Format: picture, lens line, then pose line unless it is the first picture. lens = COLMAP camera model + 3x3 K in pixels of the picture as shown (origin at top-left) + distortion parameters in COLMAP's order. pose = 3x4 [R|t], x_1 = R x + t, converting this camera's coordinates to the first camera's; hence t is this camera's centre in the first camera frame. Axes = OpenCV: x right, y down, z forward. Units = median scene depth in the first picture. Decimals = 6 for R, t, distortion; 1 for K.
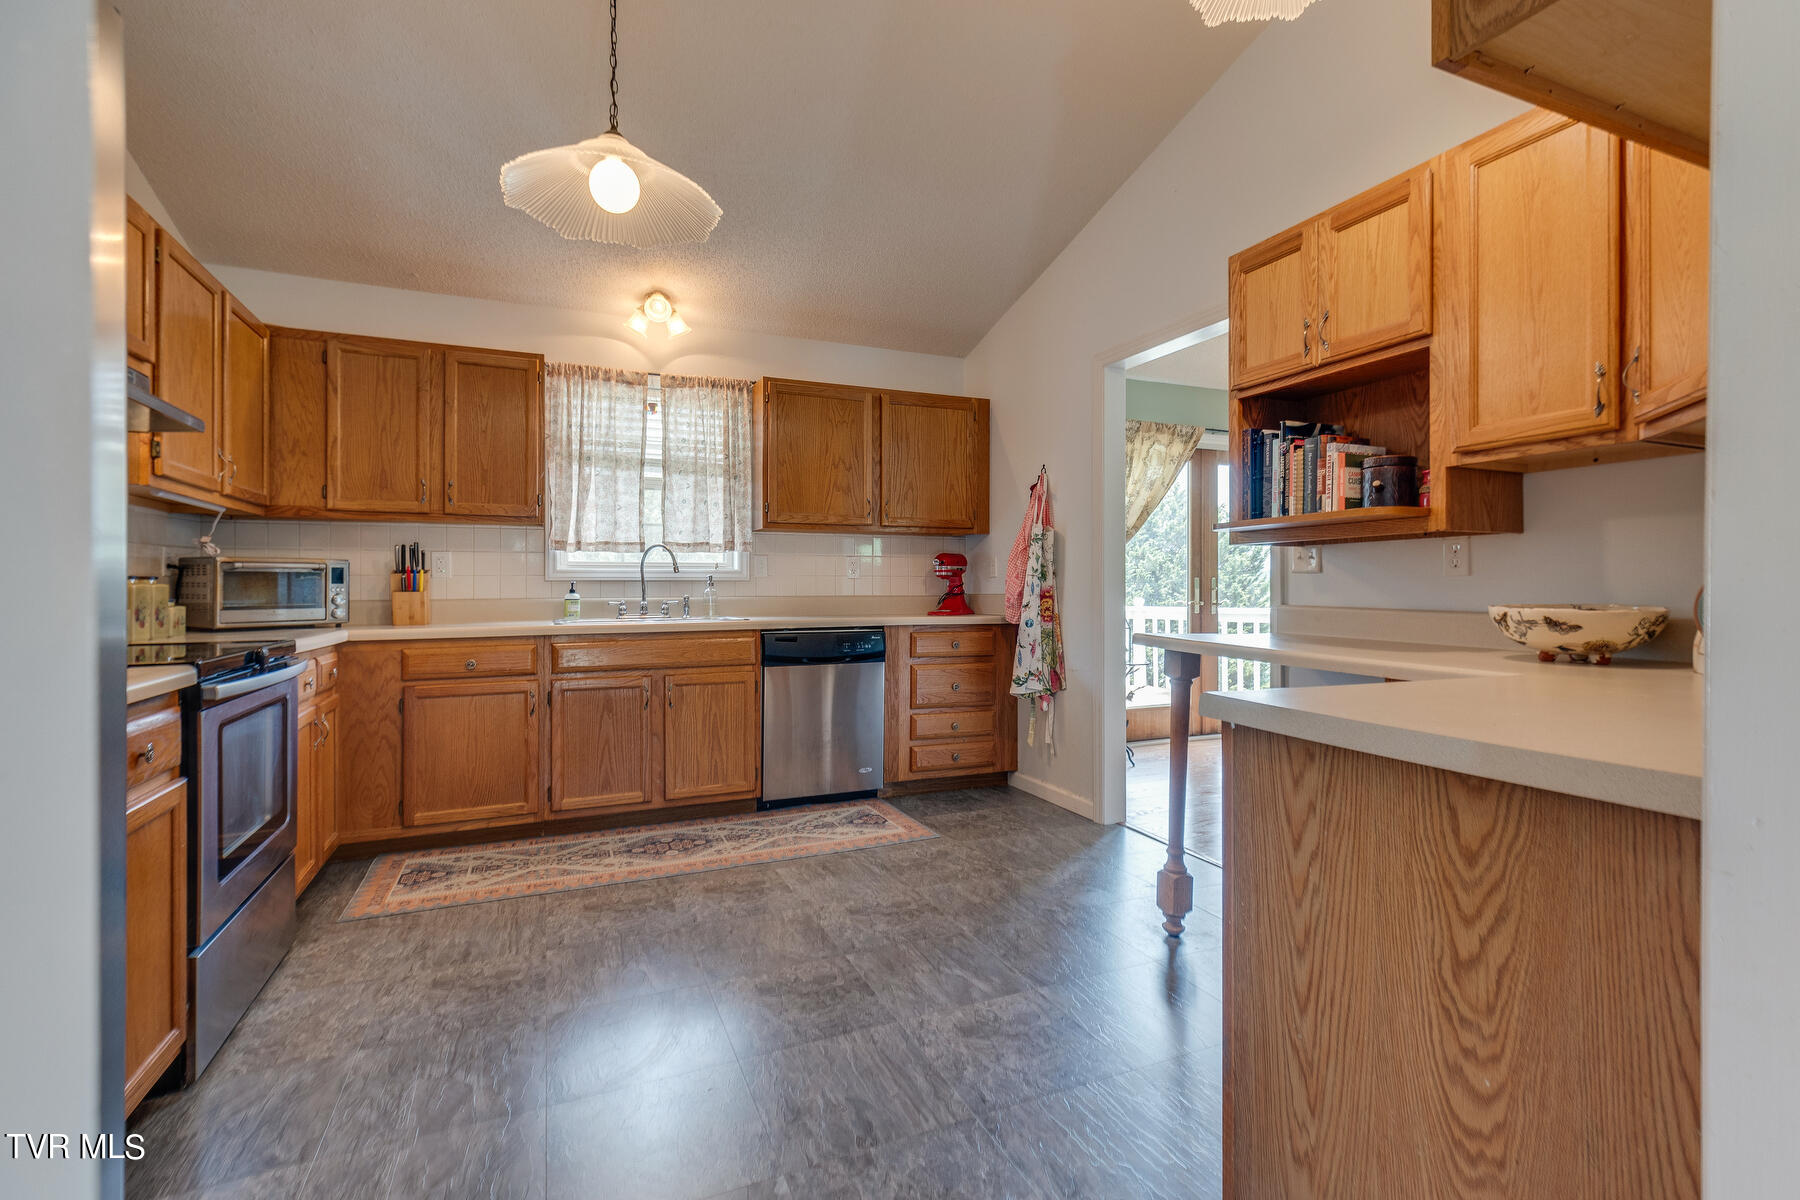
lens RADIAL K [[824.0, 0, 911.7], [0, 824.0, 596.6], [0, 0, 1]] dist [0.012654, -0.000163]
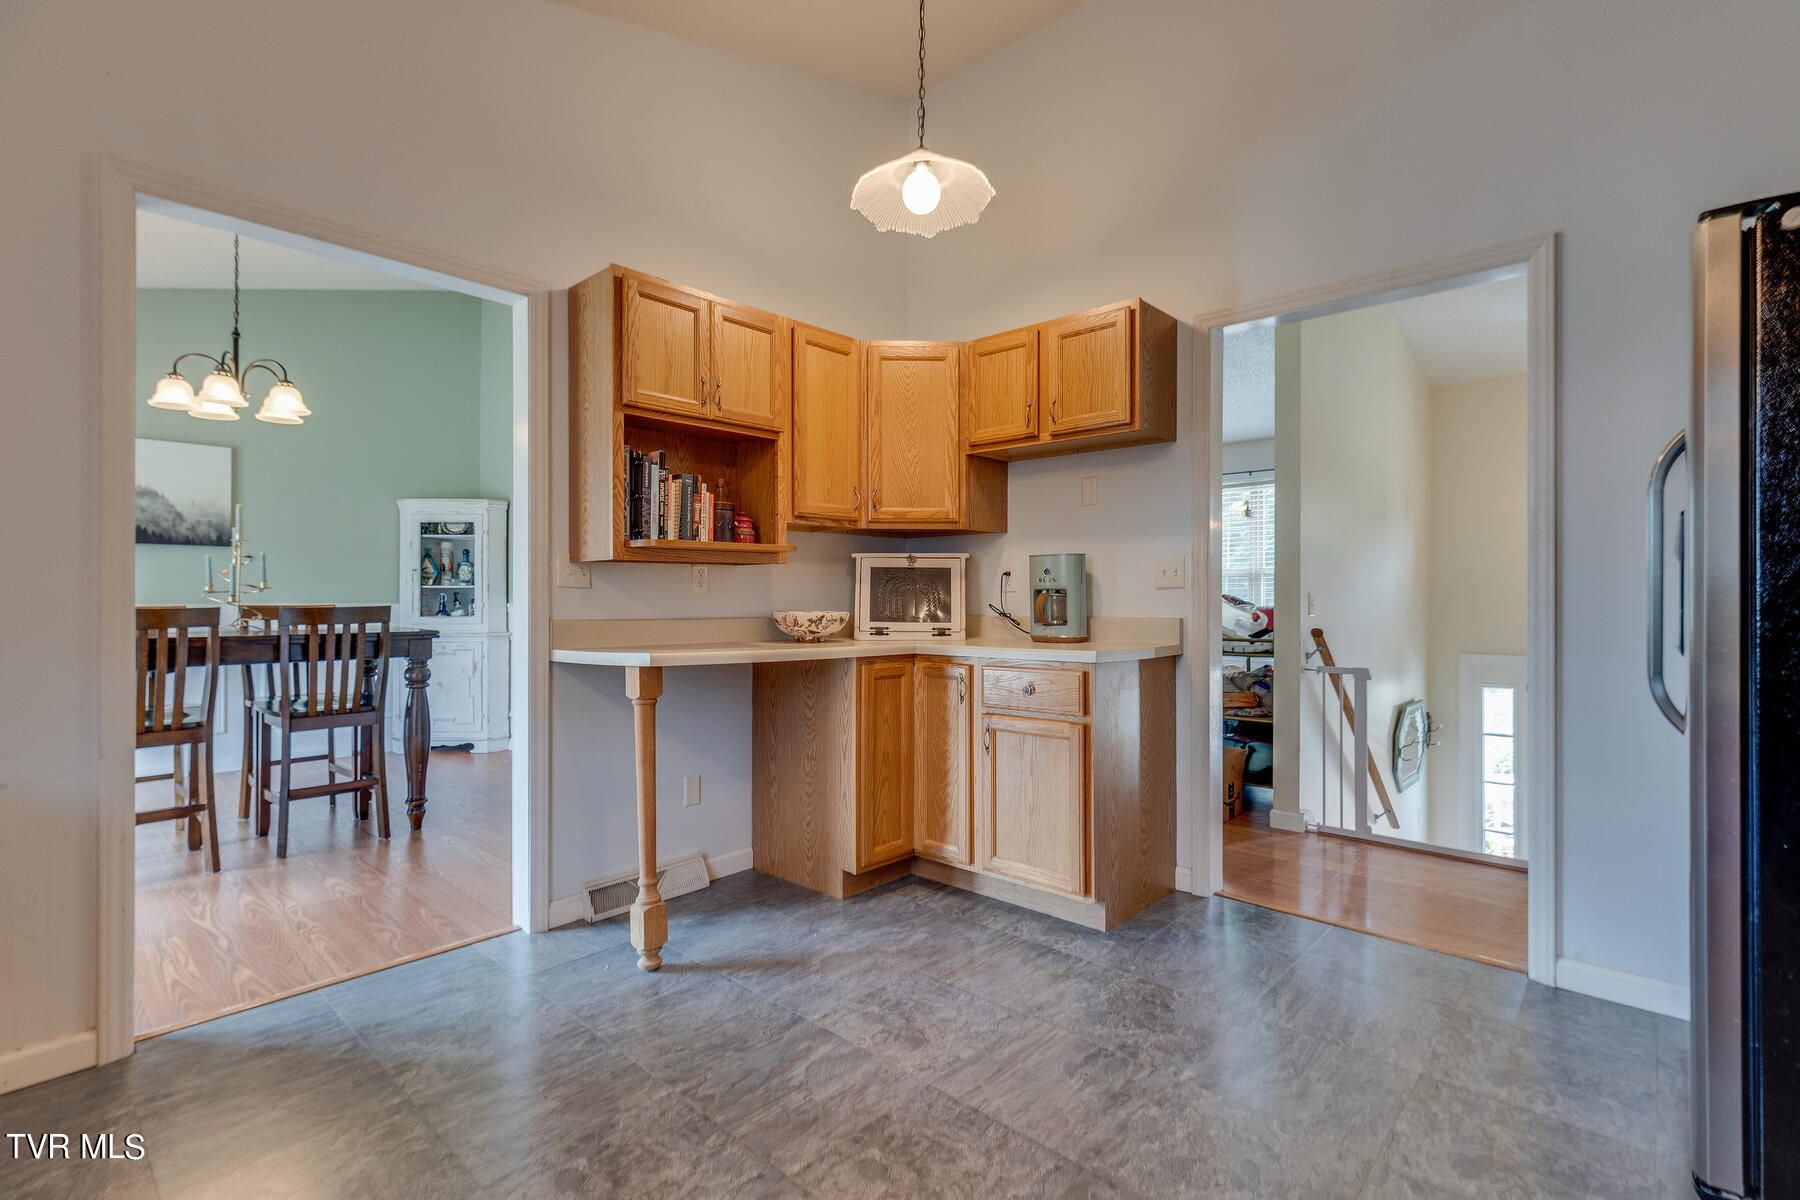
lens RADIAL K [[824.0, 0, 911.7], [0, 824.0, 596.6], [0, 0, 1]] dist [0.012654, -0.000163]
pose [[-0.400619, 0.000960, 0.916244, -0.743405], [0.011216, 0.999930, 0.003856, -0.019200], [-0.916176, 0.011822, -0.400601, 1.220627]]
